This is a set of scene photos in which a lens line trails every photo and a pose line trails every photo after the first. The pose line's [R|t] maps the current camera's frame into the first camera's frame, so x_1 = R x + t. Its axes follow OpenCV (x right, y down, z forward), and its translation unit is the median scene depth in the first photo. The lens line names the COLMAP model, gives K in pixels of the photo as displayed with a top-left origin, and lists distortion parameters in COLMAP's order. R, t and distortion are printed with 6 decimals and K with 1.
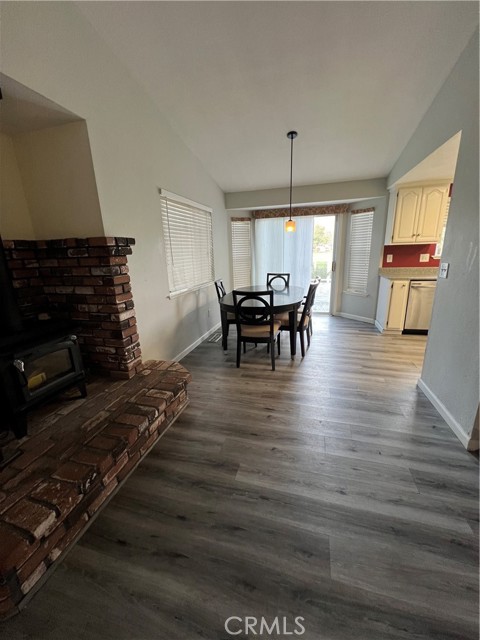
lens RADIAL K [[254.4, 0, 237.5], [0, 254.4, 319.3], [0, 0, 1]] dist [-0.002829, 0.000575]
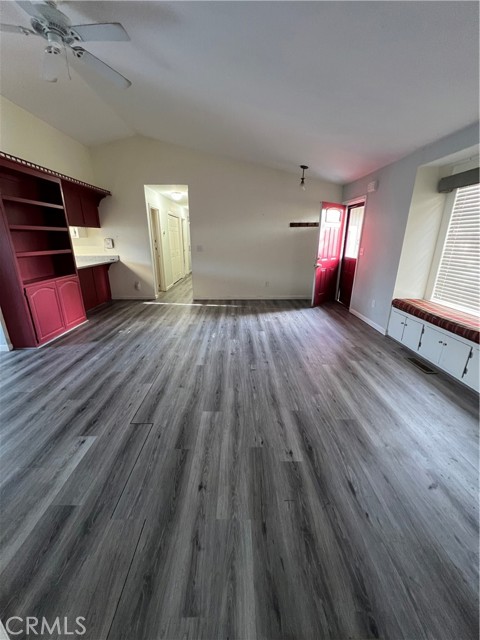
lens RADIAL K [[254.4, 0, 237.5], [0, 254.4, 319.3], [0, 0, 1]] dist [-0.002829, 0.000575]
pose [[-0.286066, -0.254552, 0.923780, -1.012428], [0.256251, 0.908633, 0.329731, 0.091315], [-0.923310, 0.331044, -0.194700, -0.217004]]
